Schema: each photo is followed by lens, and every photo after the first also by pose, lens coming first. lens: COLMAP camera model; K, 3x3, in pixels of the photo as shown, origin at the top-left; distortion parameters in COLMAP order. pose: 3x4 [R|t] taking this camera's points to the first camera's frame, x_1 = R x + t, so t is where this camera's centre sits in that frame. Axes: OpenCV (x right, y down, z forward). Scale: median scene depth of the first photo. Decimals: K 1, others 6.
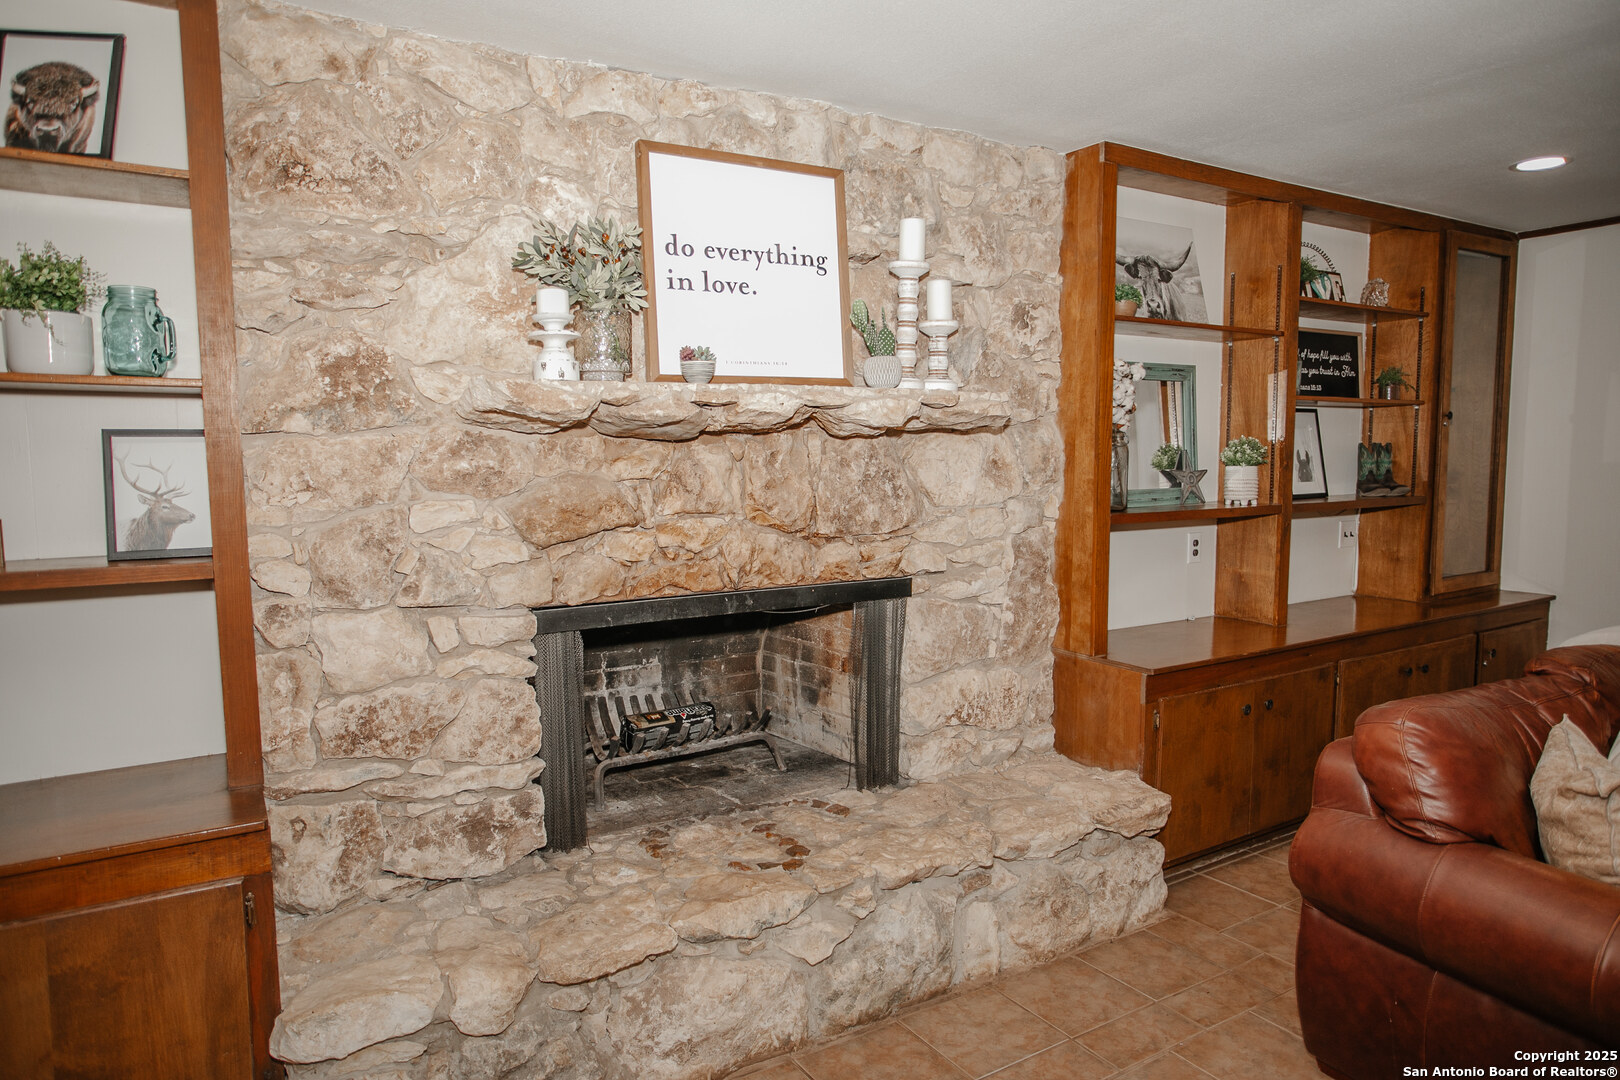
lens RADIAL K [[1023.4, 0, 813.6], [0, 1023.4, 544.2], [0, 0, 1]] dist [-0.011608, 0.000850]
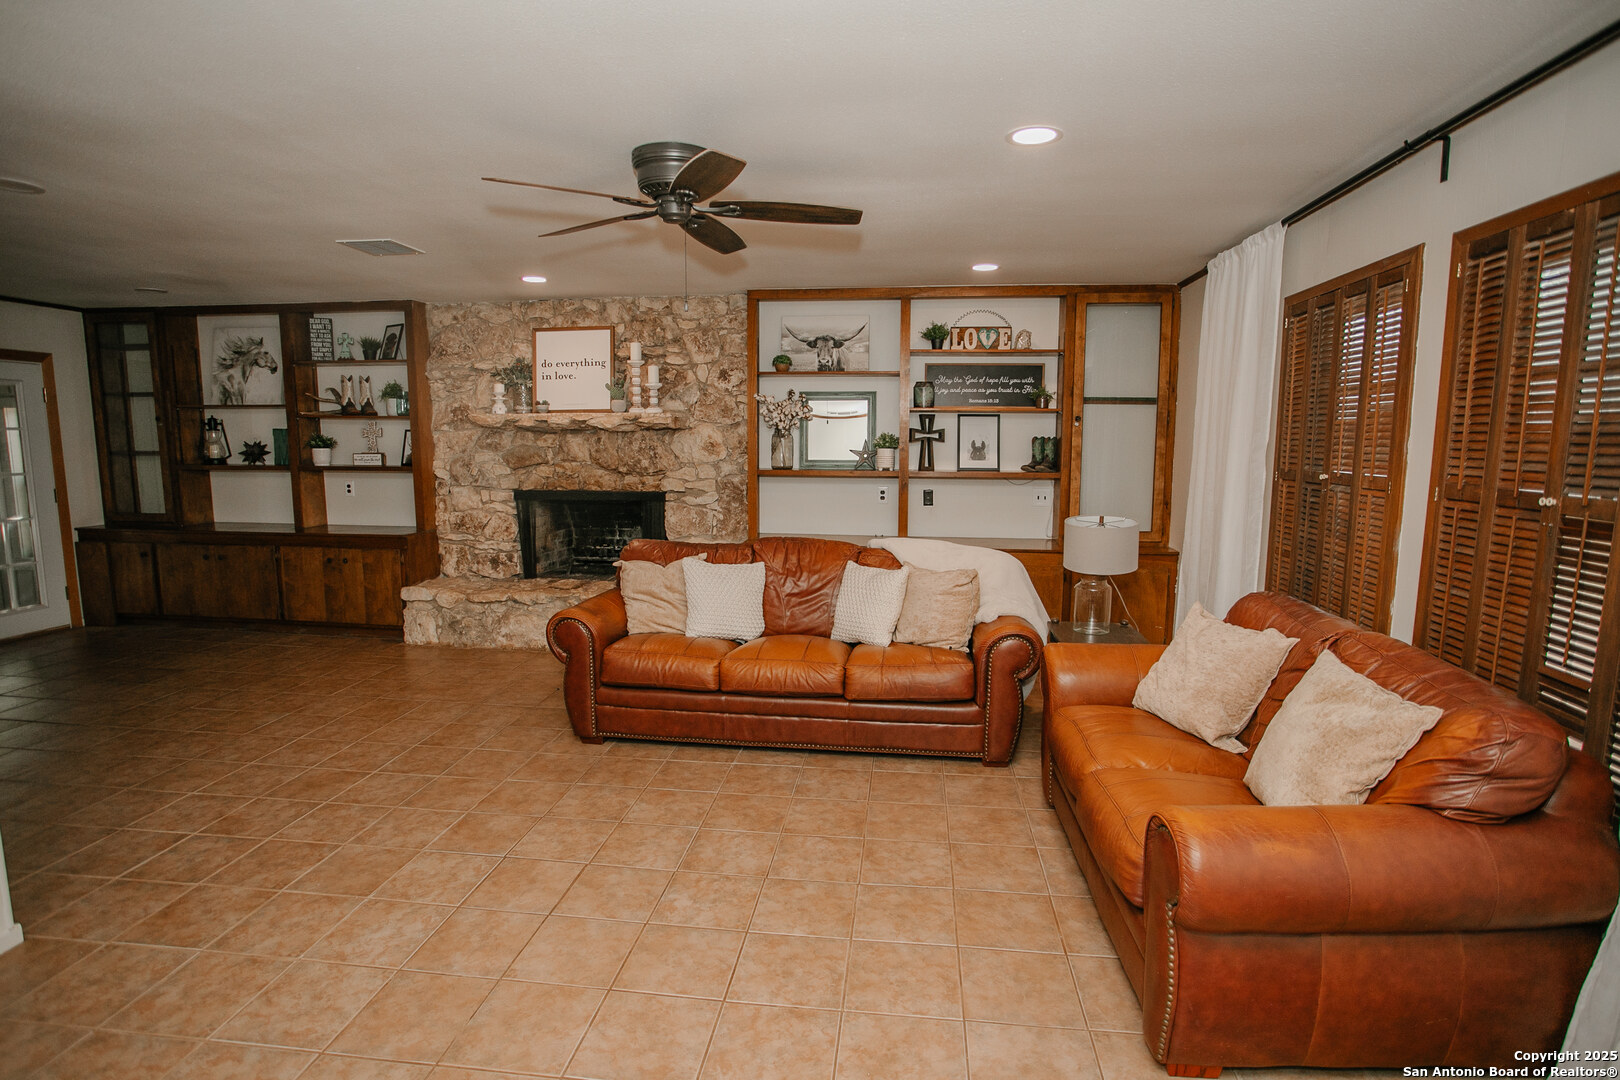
lens RADIAL K [[824.1, 0, 815.2], [0, 824.1, 542.3], [0, 0, 1]] dist [-0.024022, 0.000402]
pose [[0.768759, 0.088088, -0.633443, 1.781245], [-0.067430, 0.996112, 0.056688, 0.017596], [0.635974, -0.000866, 0.771710, -0.250382]]
